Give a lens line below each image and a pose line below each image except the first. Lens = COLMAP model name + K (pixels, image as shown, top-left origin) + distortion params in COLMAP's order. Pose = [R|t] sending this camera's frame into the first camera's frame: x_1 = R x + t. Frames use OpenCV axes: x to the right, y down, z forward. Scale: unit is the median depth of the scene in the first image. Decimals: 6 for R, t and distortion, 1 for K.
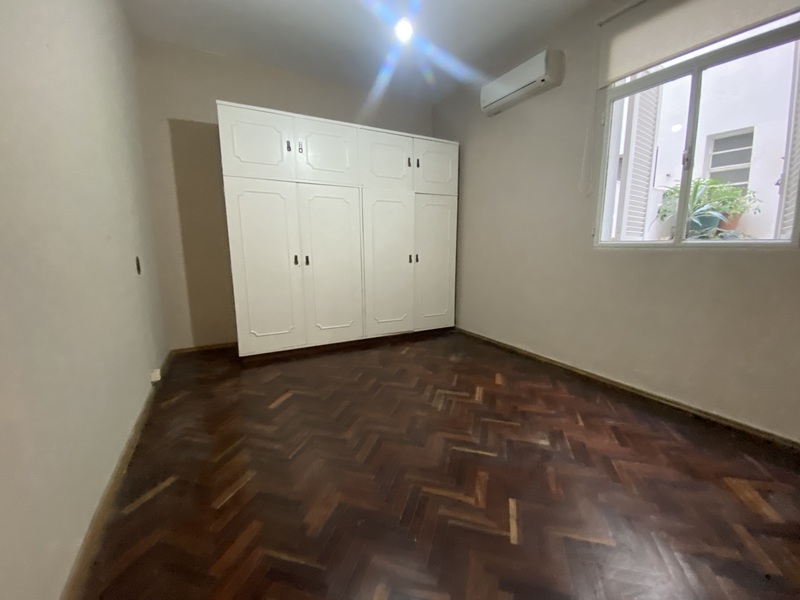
lens RADIAL K [[327.3, 0, 400.0], [0, 327.3, 300.0], [0, 0, 1]] dist [-0.001462, -0.000239]
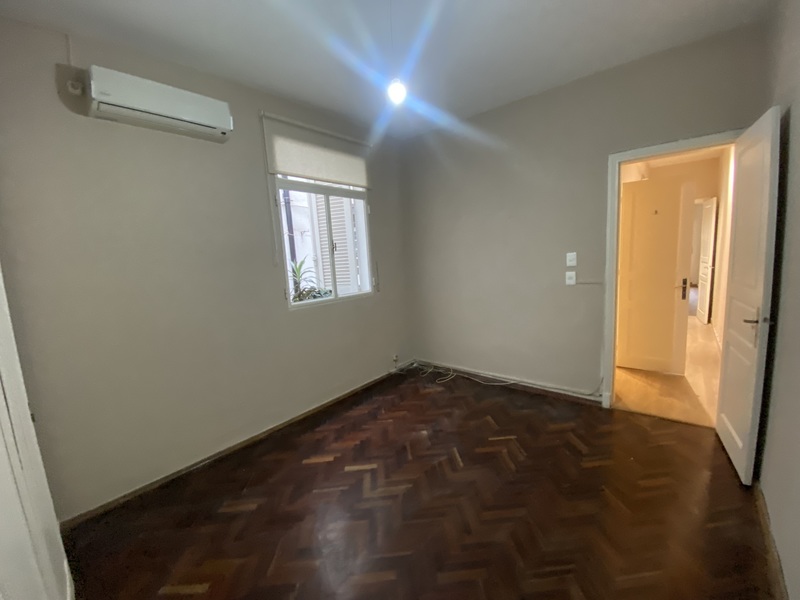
lens RADIAL K [[327.3, 0, 400.0], [0, 327.3, 300.0], [0, 0, 1]] dist [-0.001462, -0.000239]
pose [[-0.359791, -0.111718, 0.926320, -0.806343], [0.207850, 0.958261, 0.196301, -0.446358], [-0.909587, 0.263163, -0.321553, 1.348522]]
